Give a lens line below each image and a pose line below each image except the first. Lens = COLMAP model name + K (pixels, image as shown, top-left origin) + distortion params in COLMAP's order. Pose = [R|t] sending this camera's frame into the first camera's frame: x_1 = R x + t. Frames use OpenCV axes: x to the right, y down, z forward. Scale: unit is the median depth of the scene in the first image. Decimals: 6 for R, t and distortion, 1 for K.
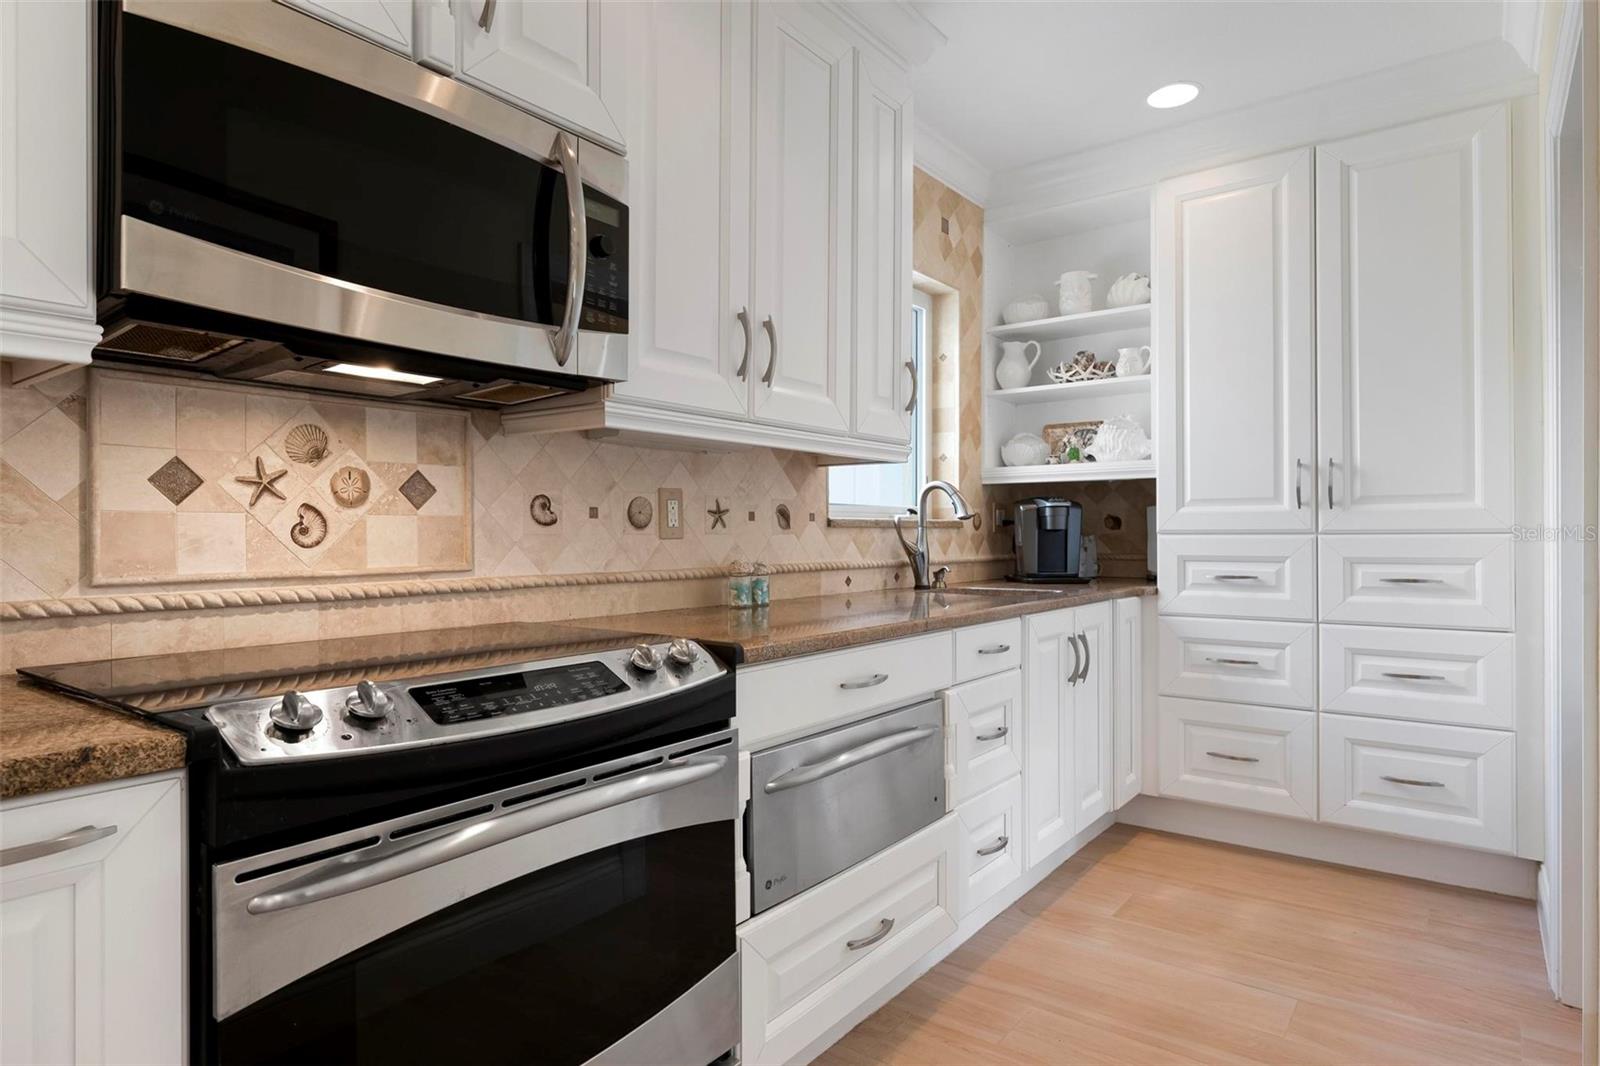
lens RADIAL K [[900.1, 0, 809.8], [0, 900.1, 531.8], [0, 0, 1]] dist [0.003317, 0.001443]
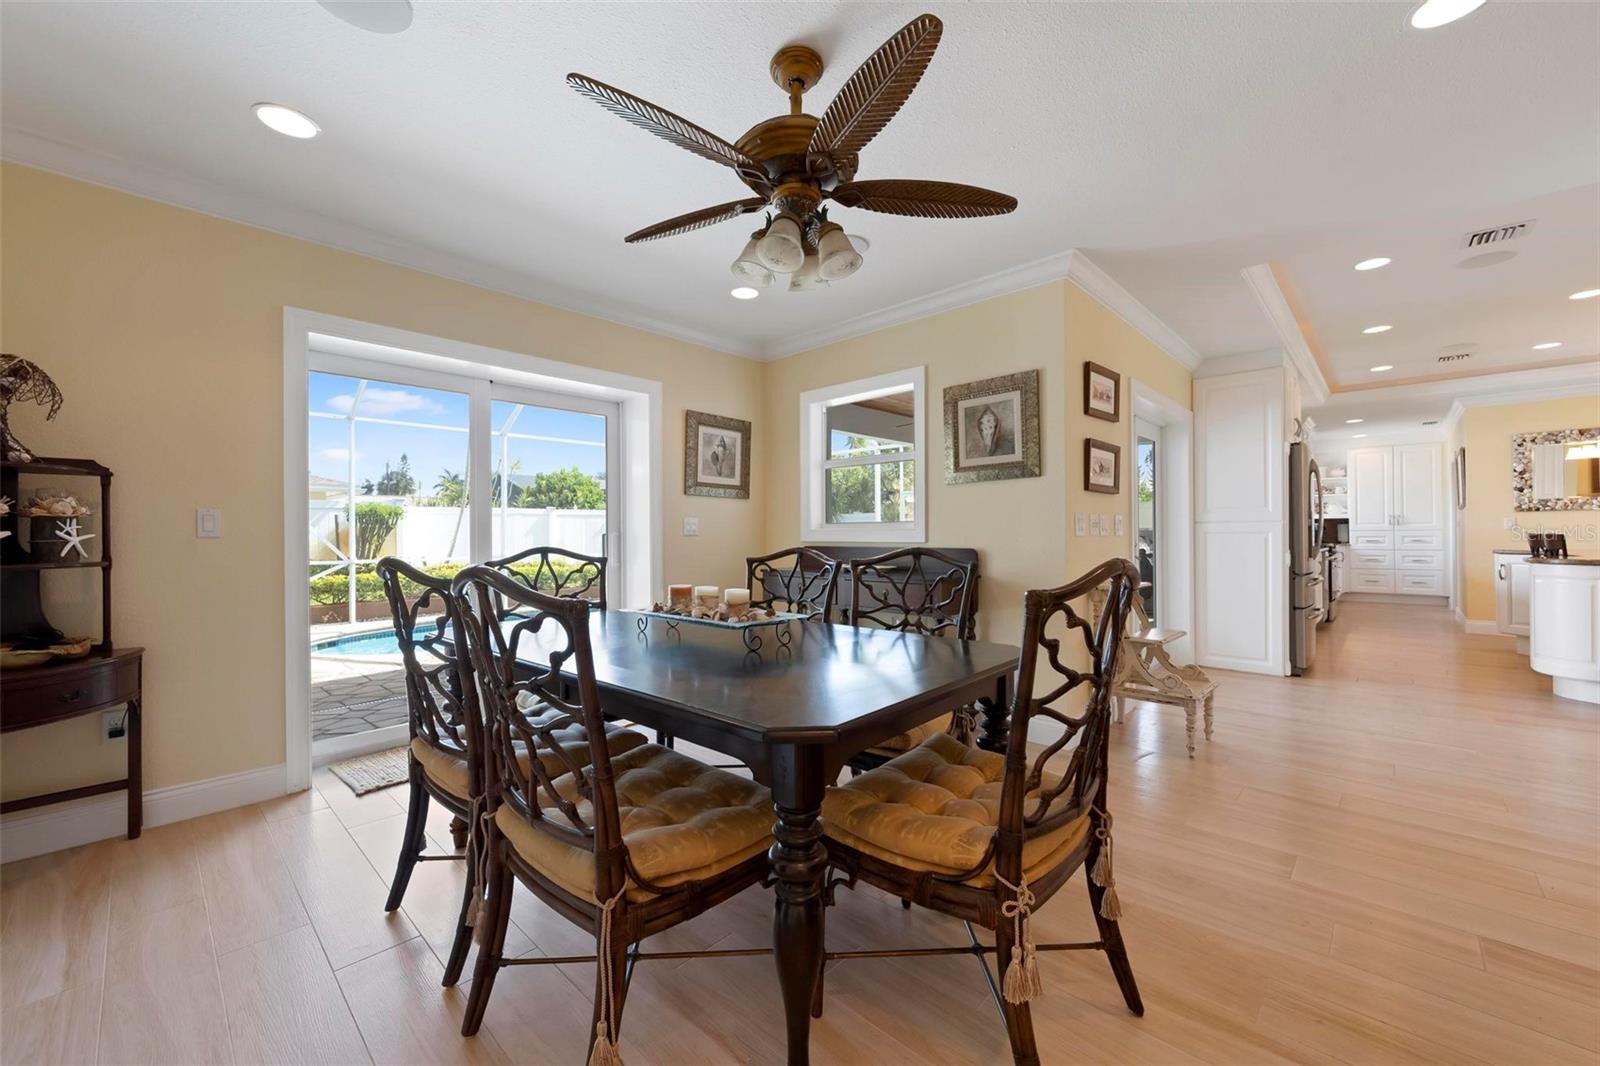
lens RADIAL K [[622.1, 0, 806.8], [0, 622.1, 533.4], [0, 0, 1]] dist [0.001832, 0.000142]
pose [[0.993678, -0.005017, -0.112153, -2.054567], [0.005104, 0.999987, 0.000484, -0.001945], [0.112149, -0.001053, 0.993691, -2.488921]]
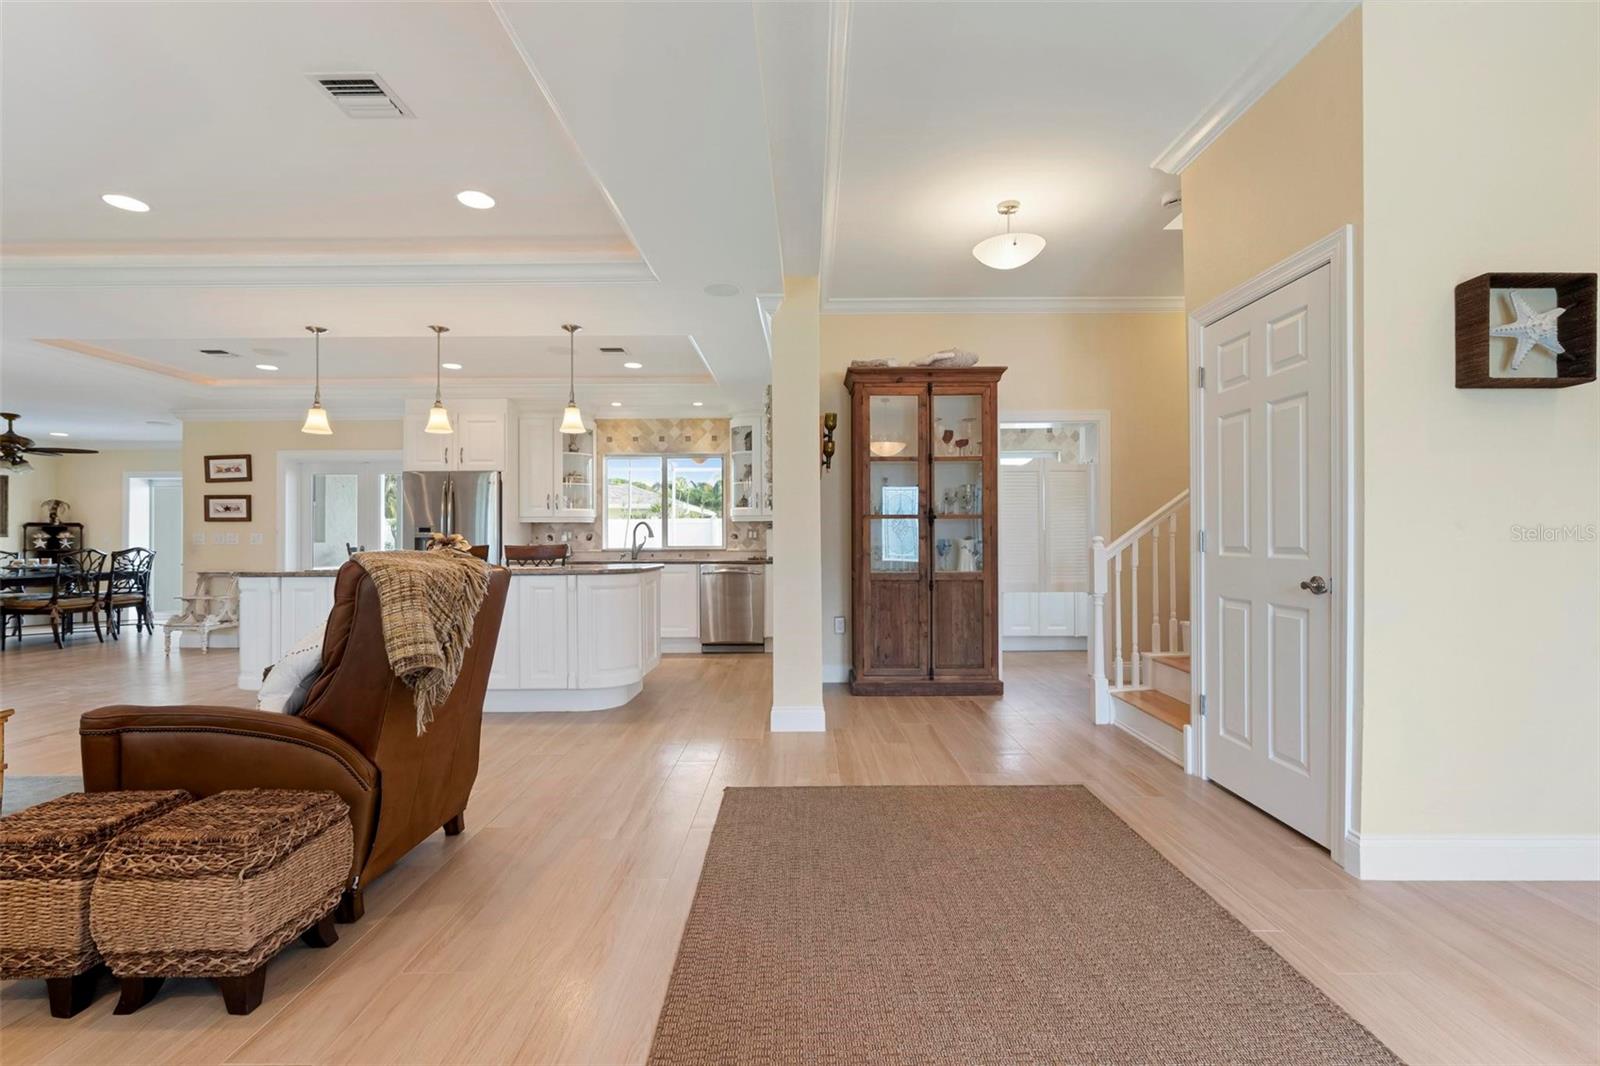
lens RADIAL K [[705.4, 0, 811.5], [0, 705.4, 531.6], [0, 0, 1]] dist [0.002340, -0.001564]
pose [[0.599973, -0.011032, -0.799945, 1.709478], [0.004600, 0.999936, -0.010340, -0.004156], [0.800007, 0.002524, 0.599985, -1.064075]]
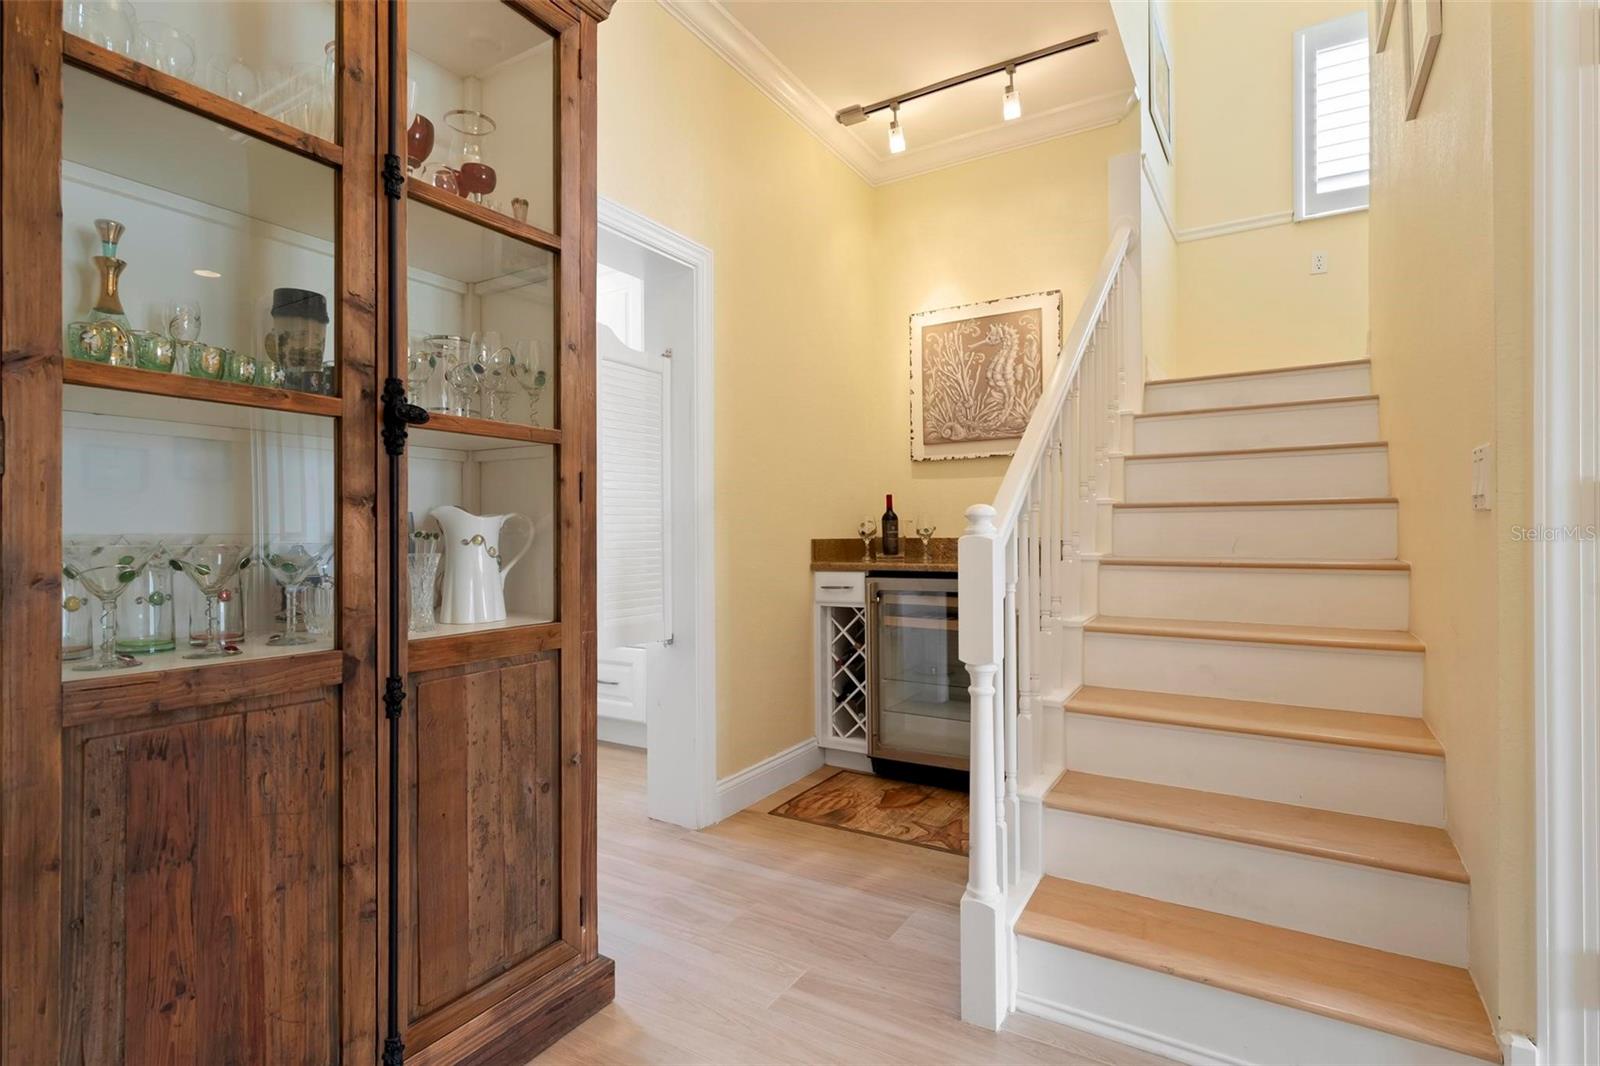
lens RADIAL K [[753.4, 0, 805.7], [0, 753.4, 536.4], [0, 0, 1]] dist [0.002799, -0.000706]
pose [[0.996213, -0.005386, 0.086784, 0.715195], [0.005425, 0.999985, -0.000217, 0.016504], [-0.086782, 0.000687, 0.996227, -0.268340]]
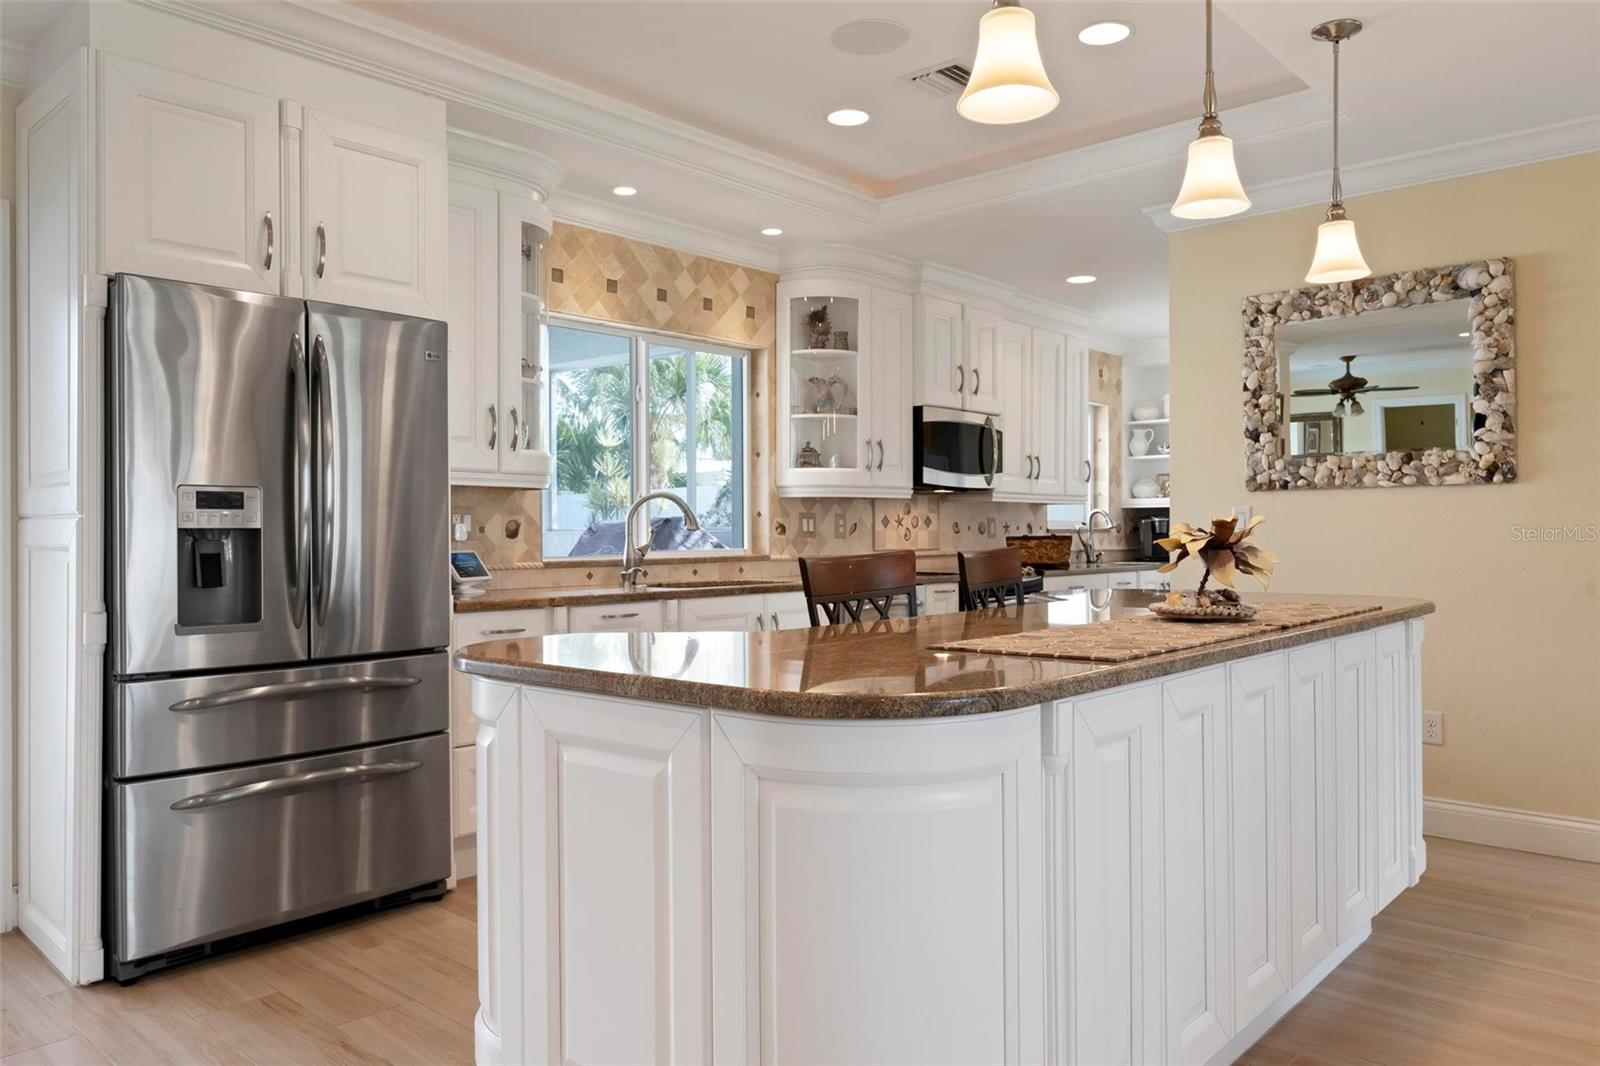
lens RADIAL K [[1115.8, 0, 810.6], [0, 1115.8, 527.8], [0, 0, 1]] dist [0.002258, -0.009631]
pose [[0.995791, -0.002661, -0.091617, -0.285461], [0.002436, 0.999994, -0.002570, -0.010676], [0.091623, 0.002336, 0.995791, -1.633987]]
